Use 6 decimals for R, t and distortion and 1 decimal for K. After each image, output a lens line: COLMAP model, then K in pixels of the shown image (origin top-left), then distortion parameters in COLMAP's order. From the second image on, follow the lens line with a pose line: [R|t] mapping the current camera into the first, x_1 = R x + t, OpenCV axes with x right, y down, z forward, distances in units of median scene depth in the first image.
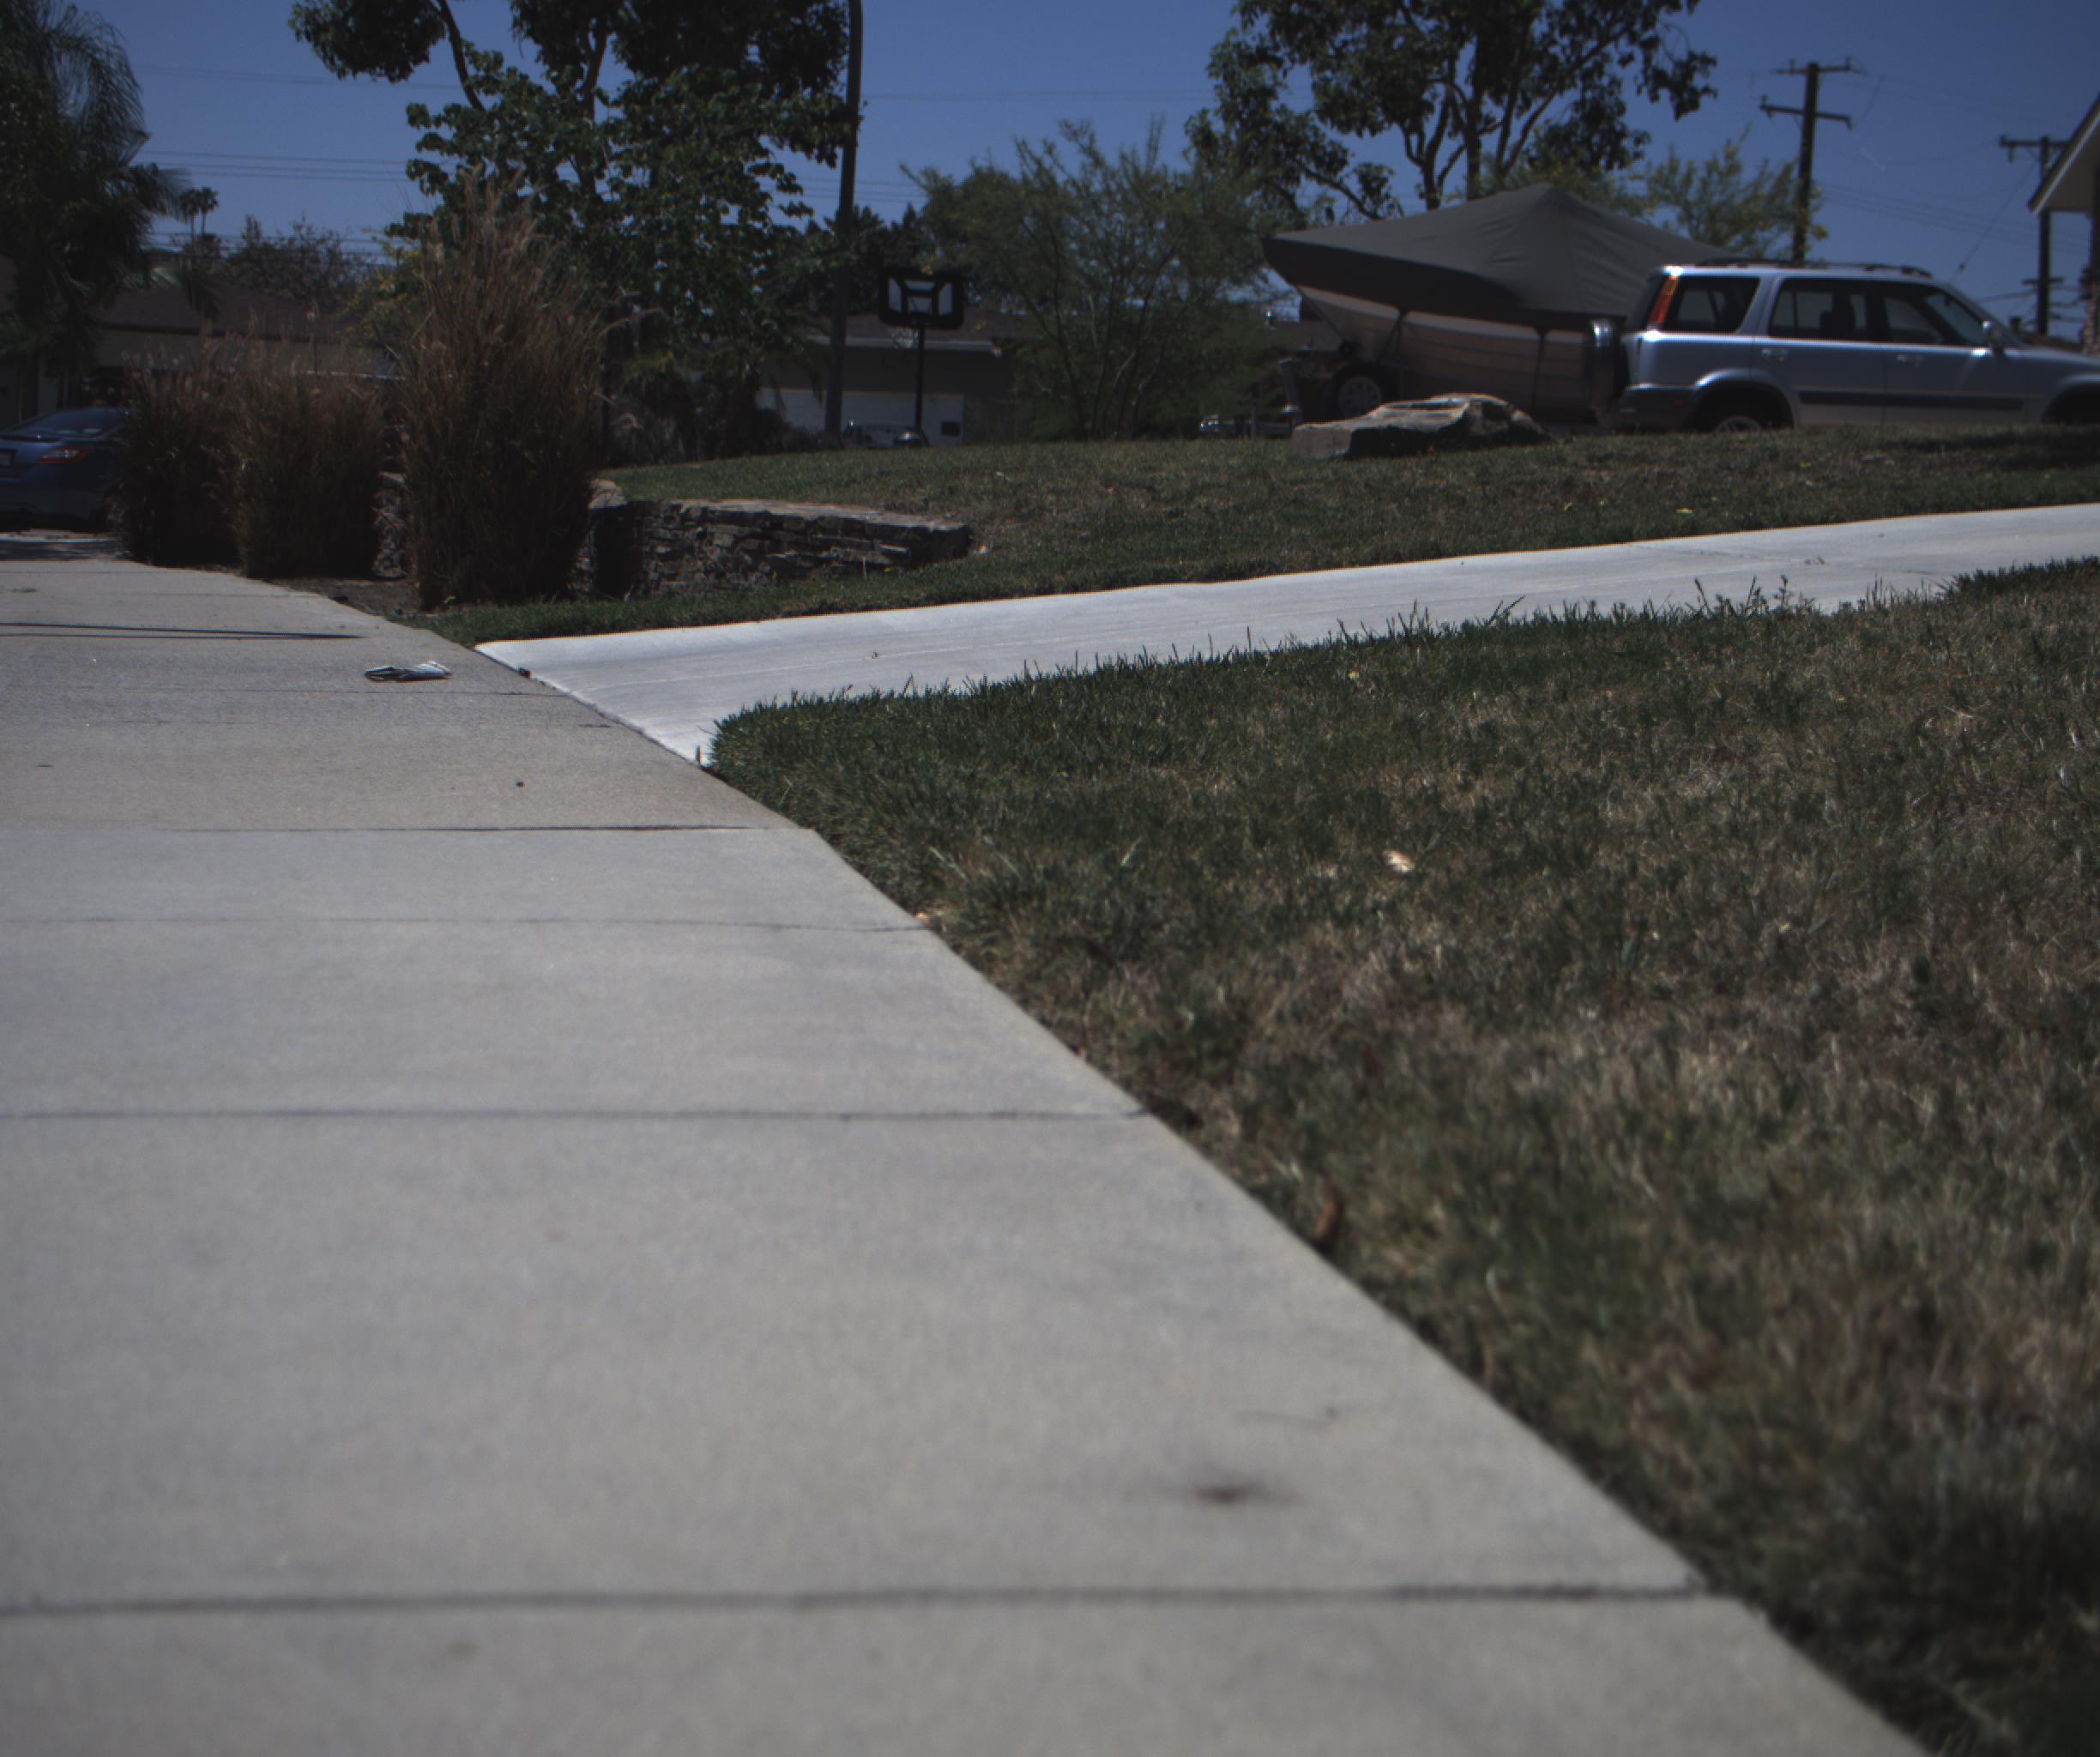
lens RADIAL K [[3961.6, 0, 1027.5], [0, 3961.6, 856.6], [0, 0, 1]] dist [-0.181680, 0.970744]
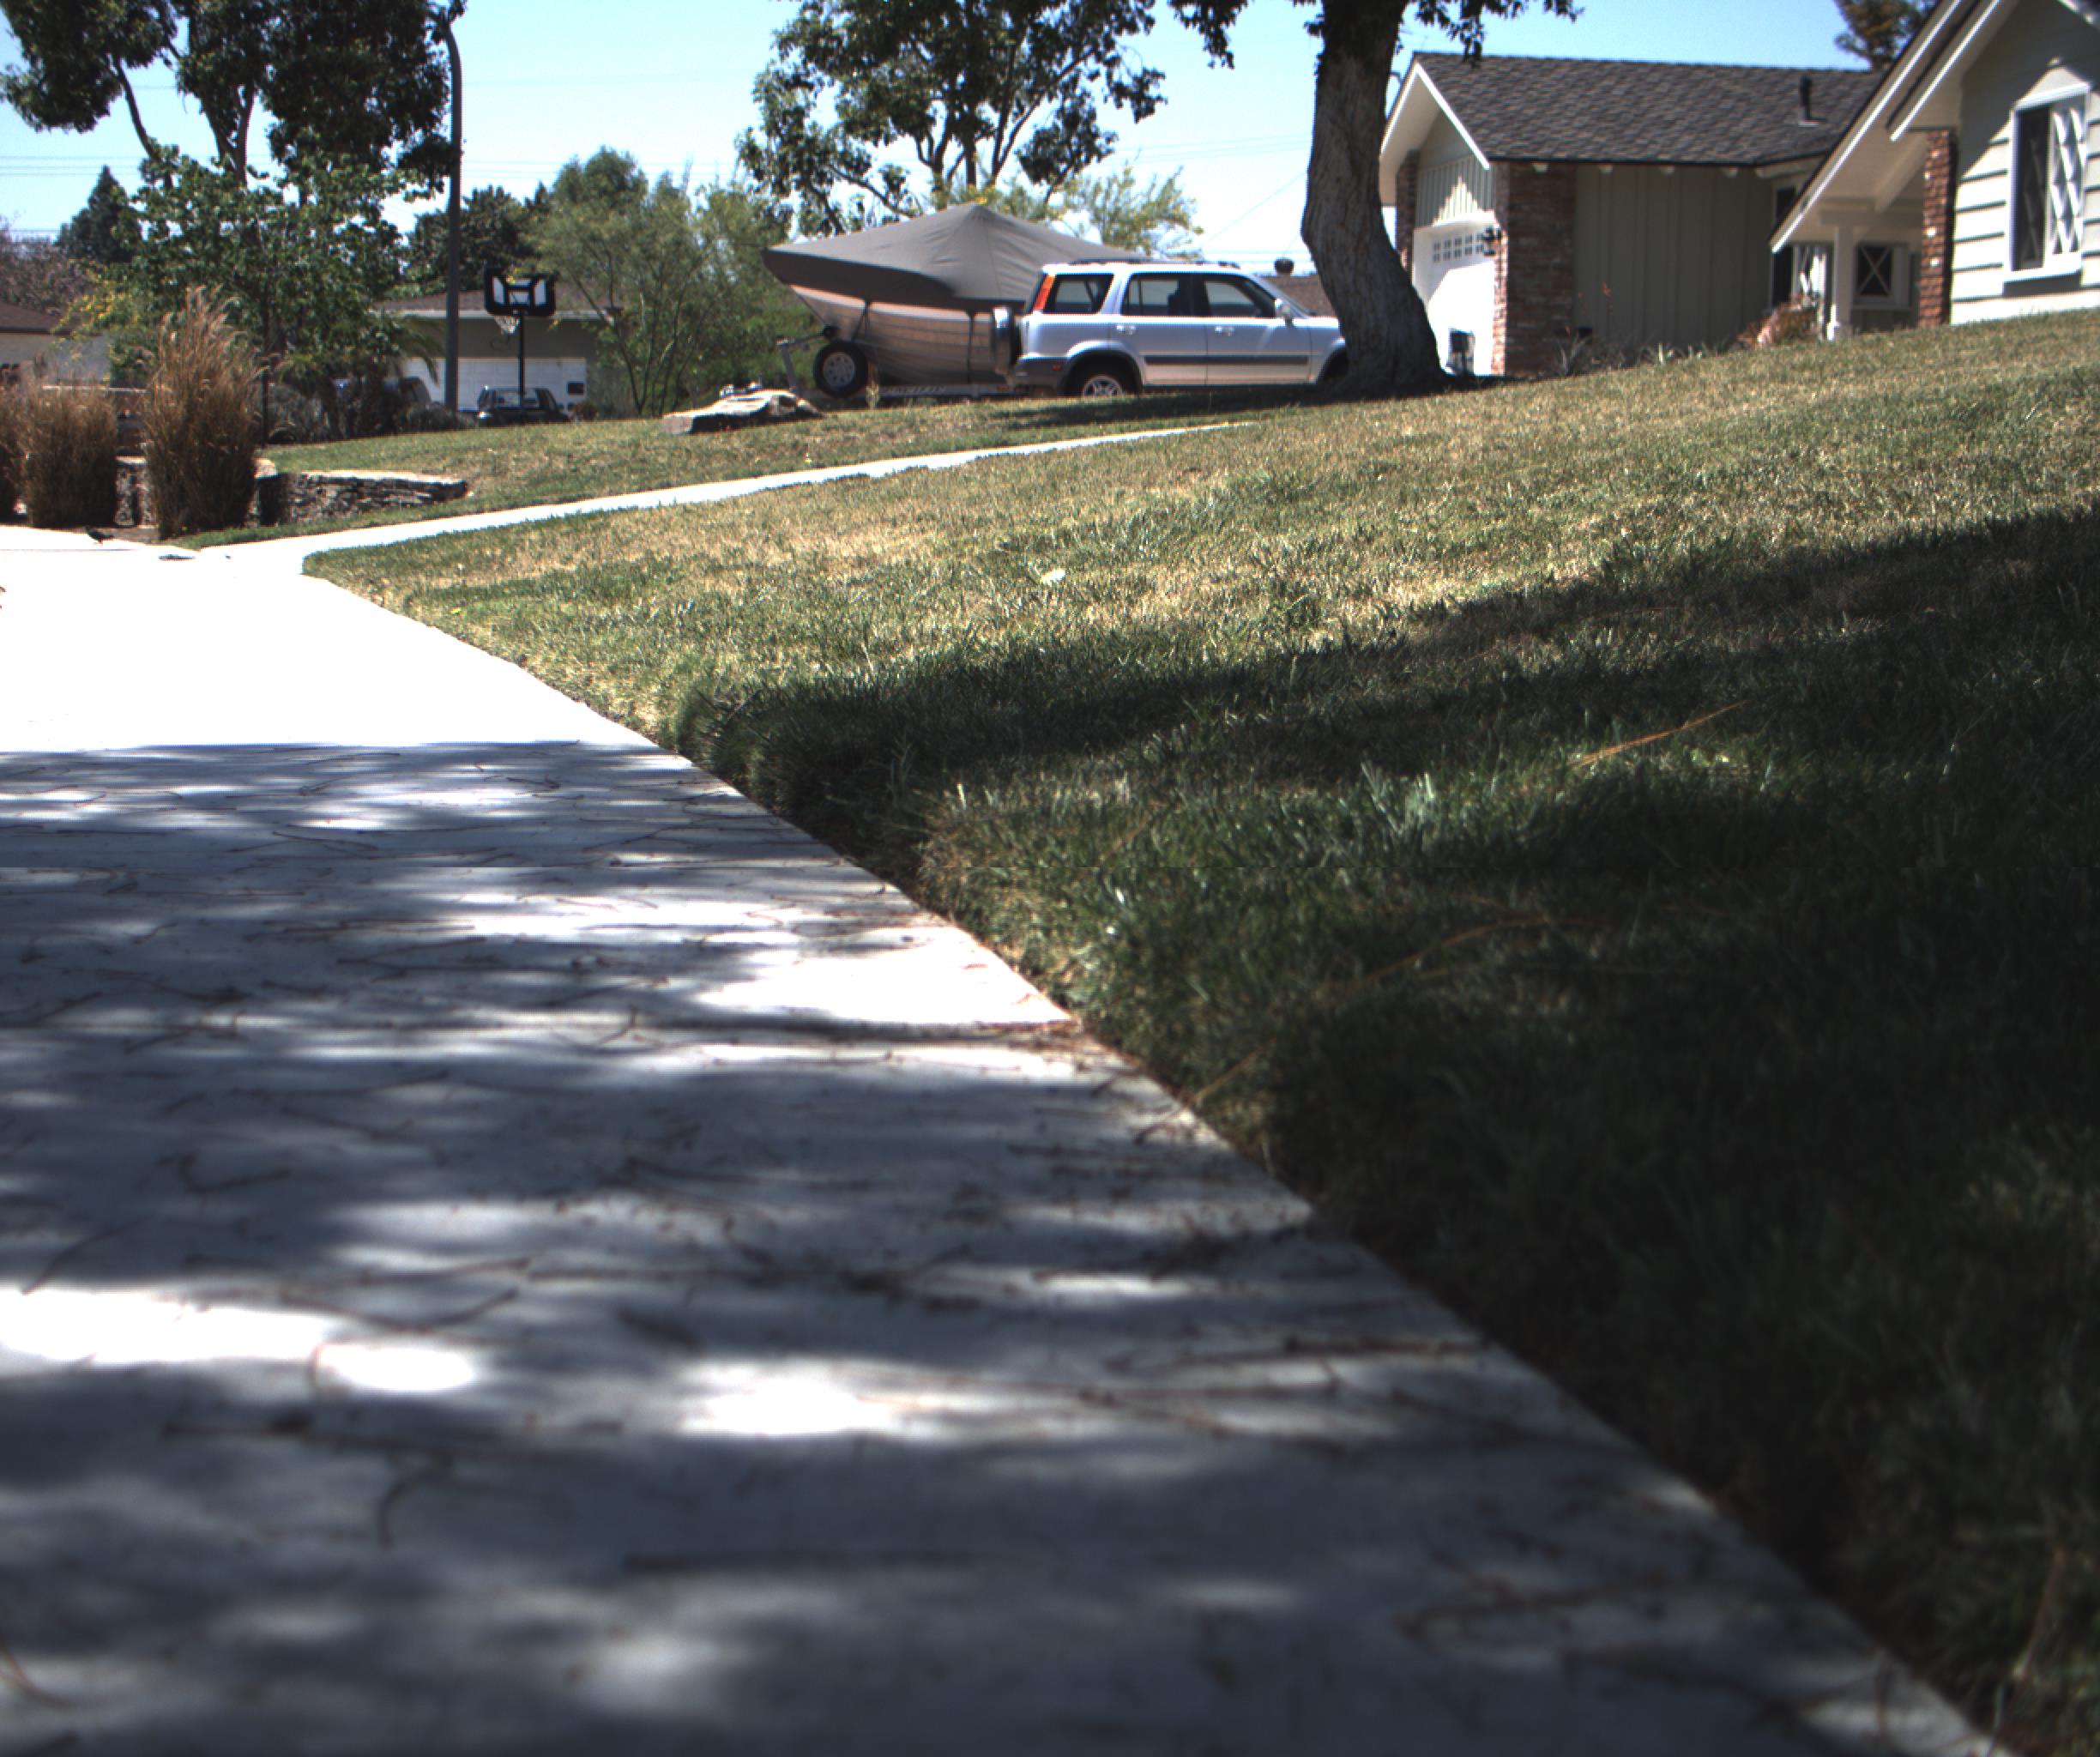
lens RADIAL K [[3961.6, 0, 1027.5], [0, 3961.6, 856.6], [0, 0, 1]] dist [-0.181680, 0.970744]
pose [[0.996054, -0.042205, 0.078078, 0.026182], [0.040977, 0.999011, 0.017252, 0.019093], [-0.078728, -0.013985, 0.996798, -0.232027]]
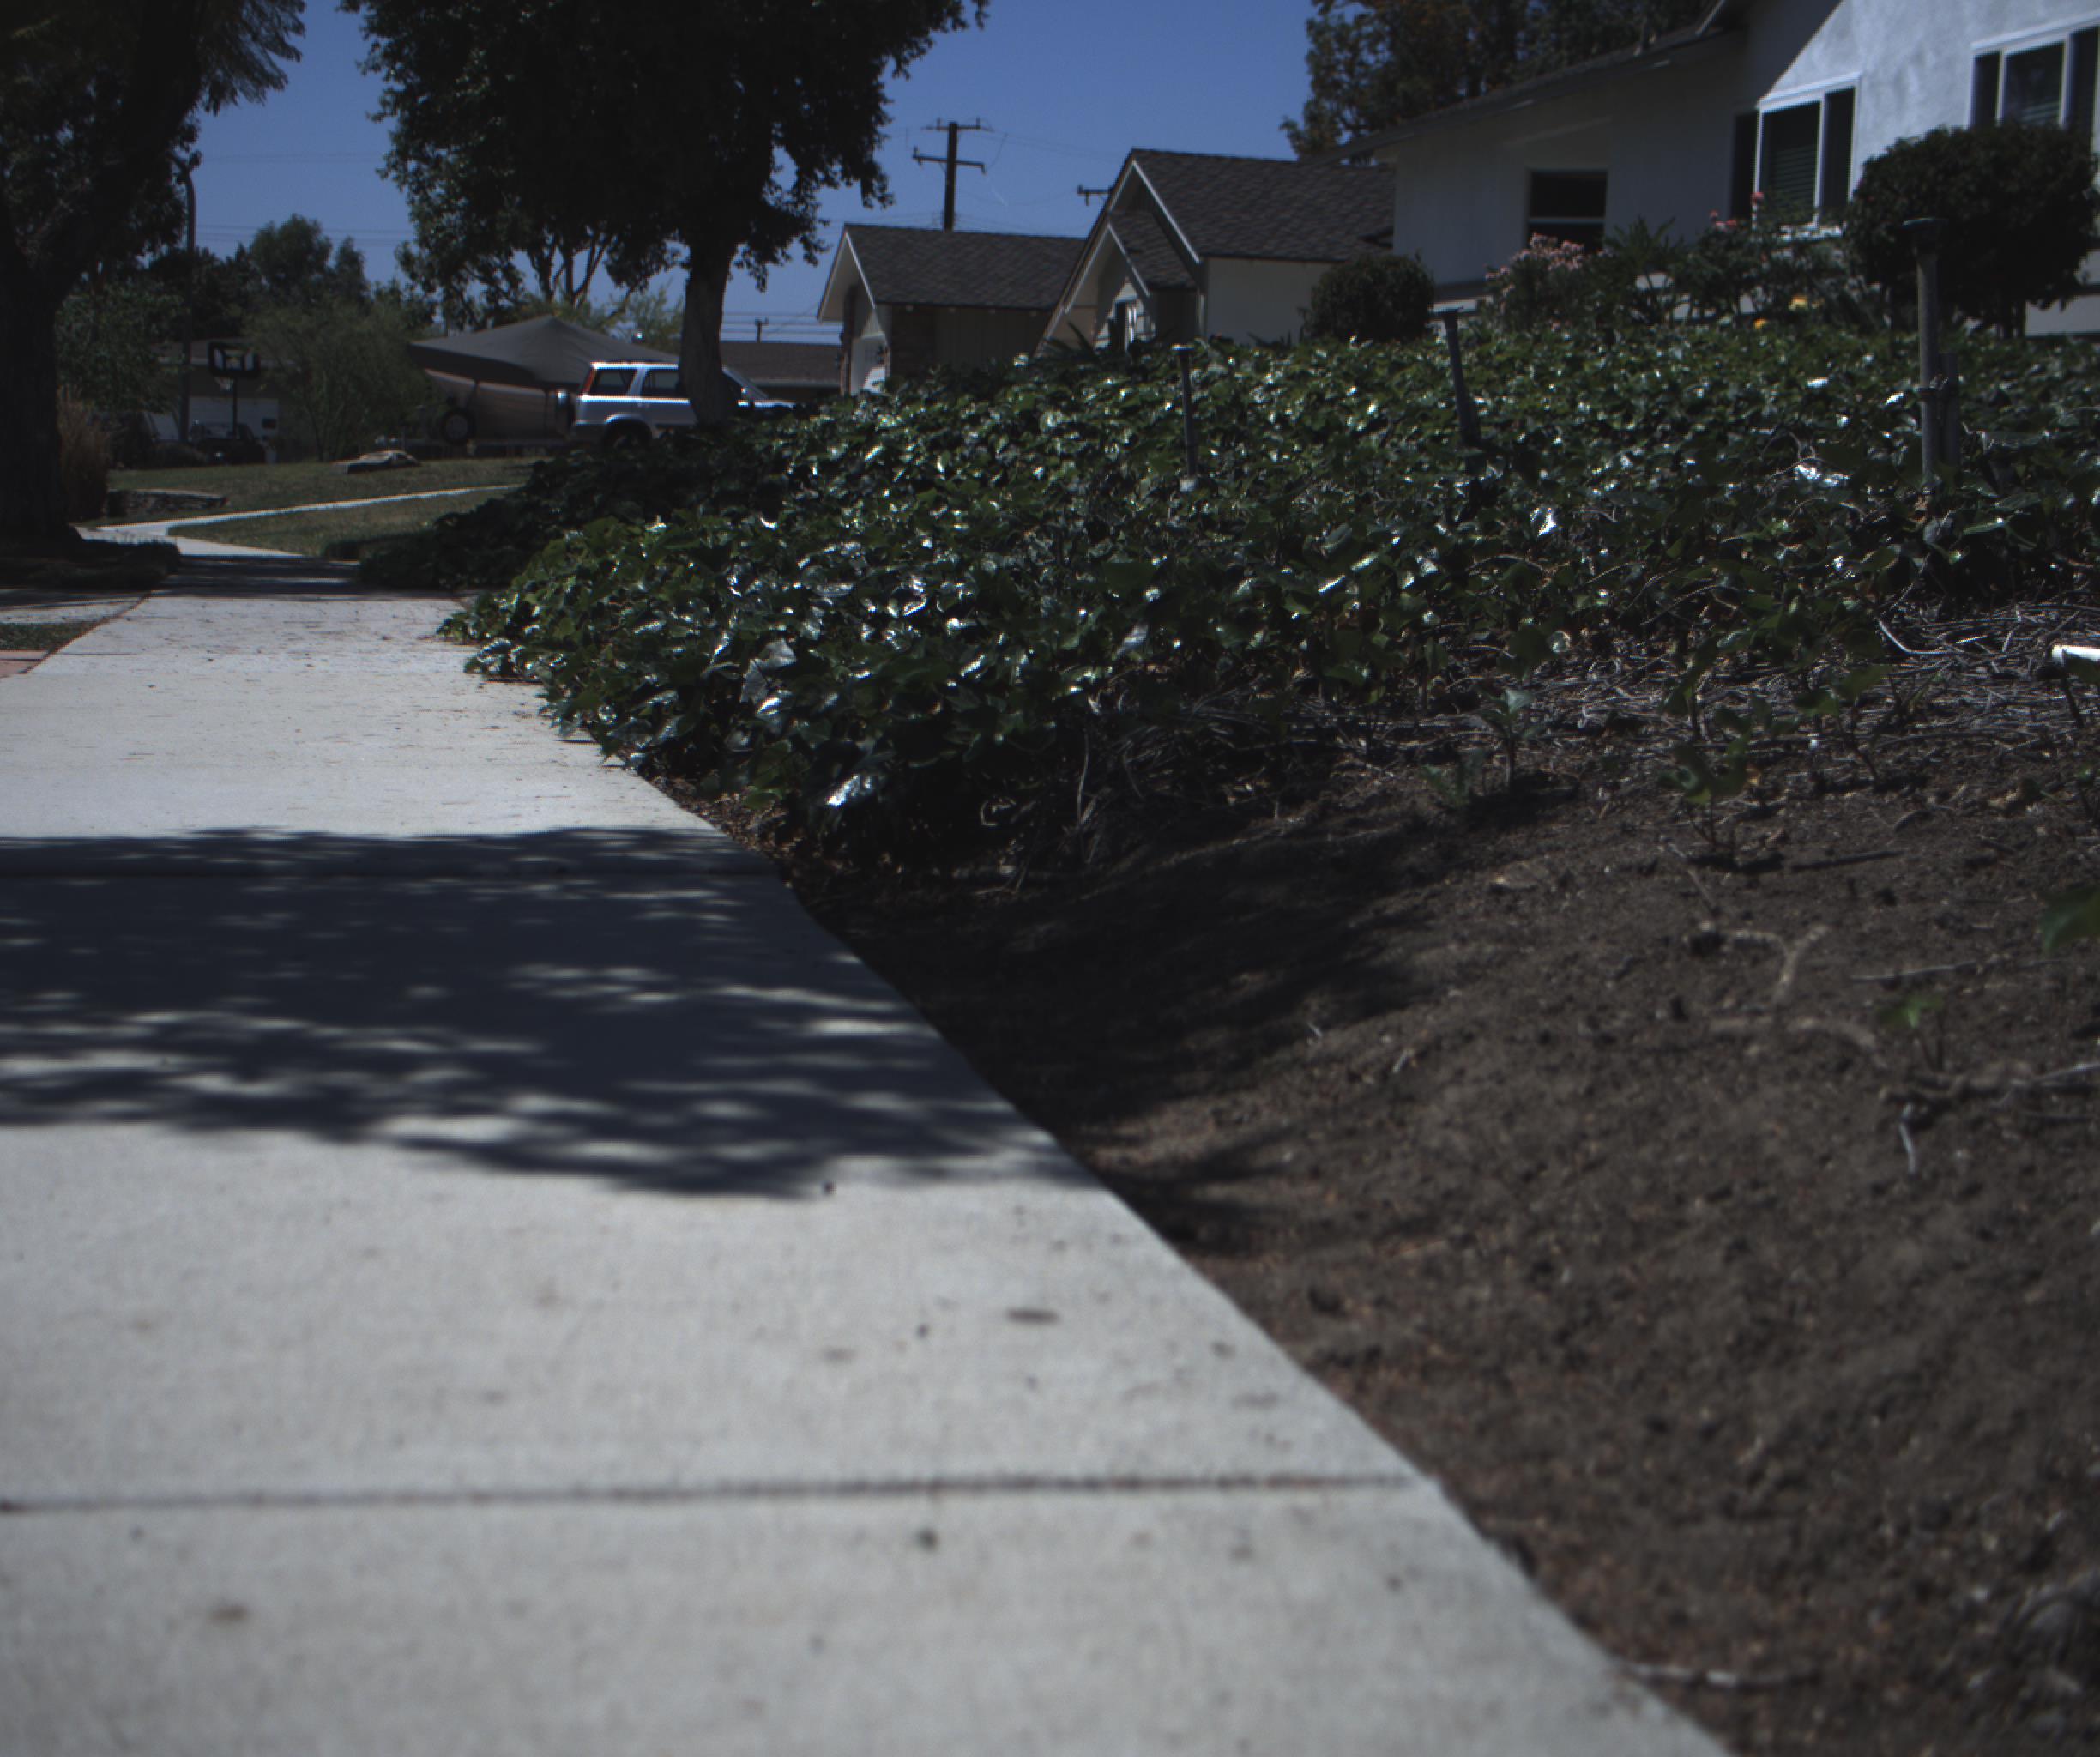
lens RADIAL K [[3961.6, 0, 1027.5], [0, 3961.6, 856.6], [0, 0, 1]] dist [-0.181680, 0.970744]
pose [[0.987009, -0.026525, 0.158458, 0.034176], [0.024935, 0.999617, 0.012017, 0.056975], [-0.158716, -0.007910, 0.987293, -0.690221]]
